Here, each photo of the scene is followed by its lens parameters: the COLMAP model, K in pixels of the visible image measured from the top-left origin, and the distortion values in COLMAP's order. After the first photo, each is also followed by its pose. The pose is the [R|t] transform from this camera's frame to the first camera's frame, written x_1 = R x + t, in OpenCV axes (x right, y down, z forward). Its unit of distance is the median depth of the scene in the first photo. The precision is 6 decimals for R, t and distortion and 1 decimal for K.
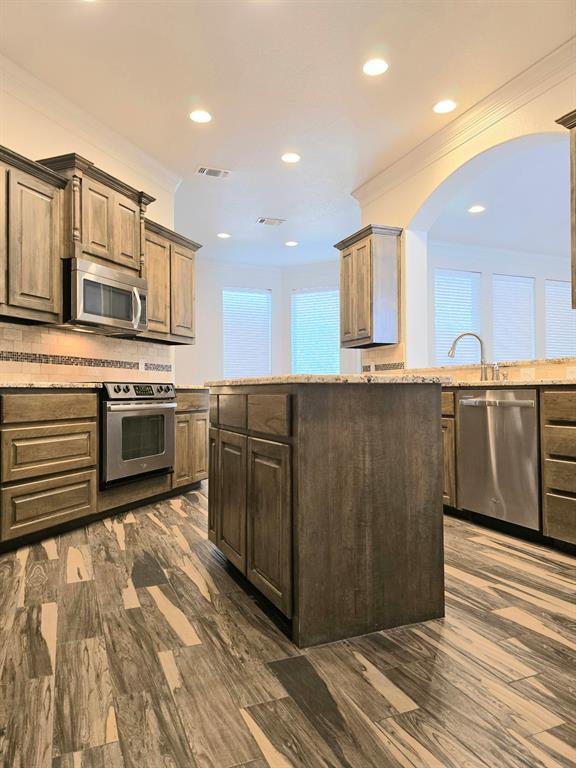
lens RADIAL K [[515.1, 0, 287.4], [0, 515.1, 387.2], [0, 0, 1]] dist [0.087406, -0.090831]
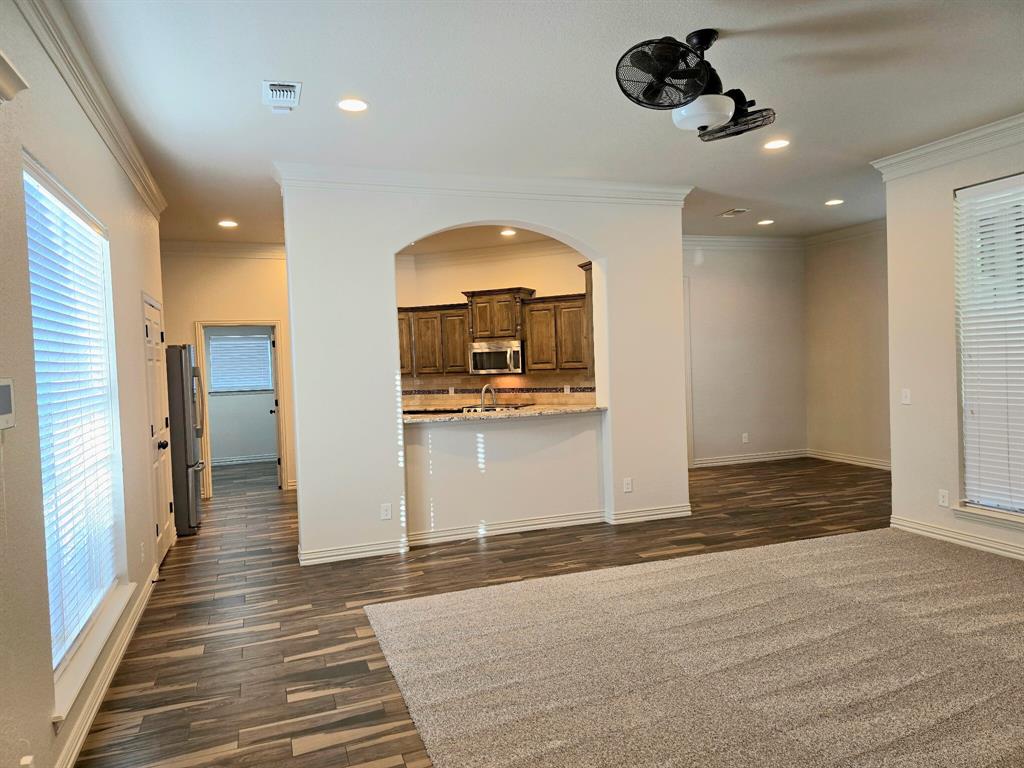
lens RADIAL K [[686.9, 0, 499.2], [0, 686.9, 380.8], [0, 0, 1]] dist [0.087406, -0.090831]
pose [[-0.067619, 0.036752, -0.997034, 2.086860], [0.044194, 0.998451, 0.033807, -0.177907], [0.996732, -0.041777, -0.069138, 1.224682]]
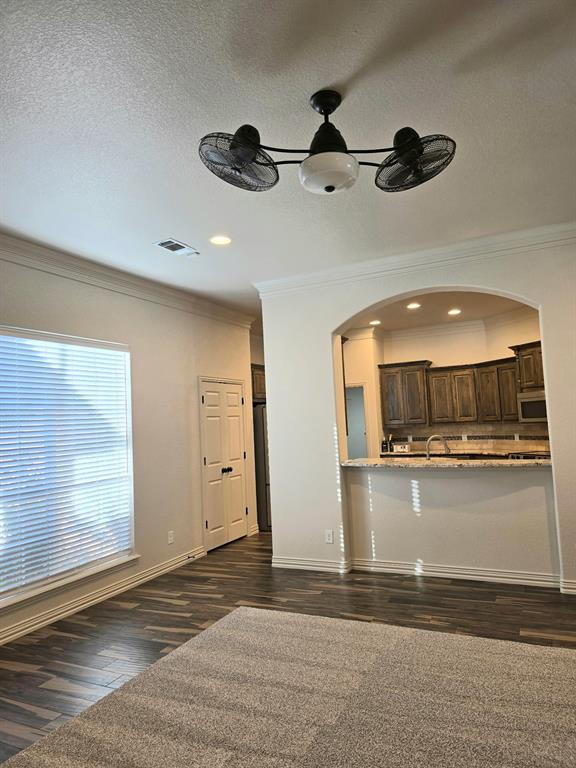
lens RADIAL K [[515.1, 0, 287.4], [0, 515.1, 387.2], [0, 0, 1]] dist [0.087406, -0.090831]
pose [[-0.757028, -0.003525, -0.653373, 1.620530], [0.055938, 0.995964, -0.070186, -0.166203], [0.650984, -0.089682, -0.753775, 1.900400]]
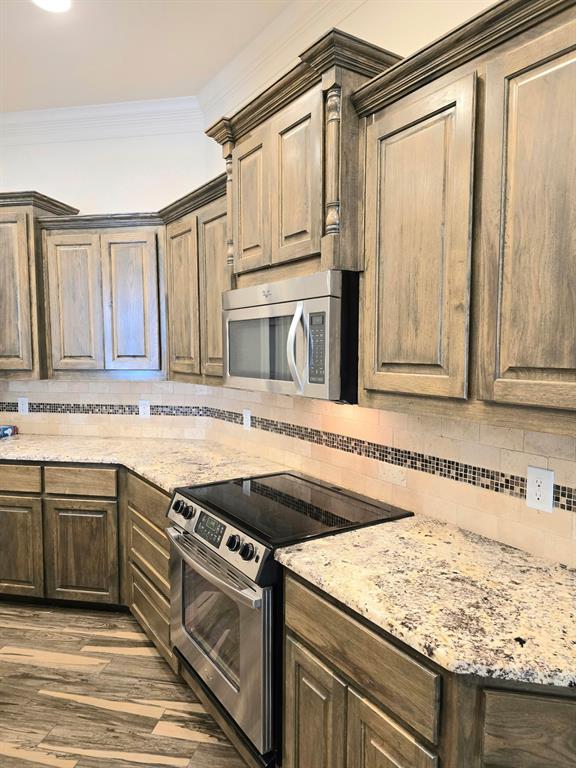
lens RADIAL K [[515.1, 0, 287.4], [0, 515.1, 387.2], [0, 0, 1]] dist [0.087406, -0.090831]
pose [[-0.562296, 0.066454, -0.824262, 0.084944], [0.007513, 0.997135, 0.075267, -0.167944], [0.826902, 0.036129, -0.561184, 1.358751]]
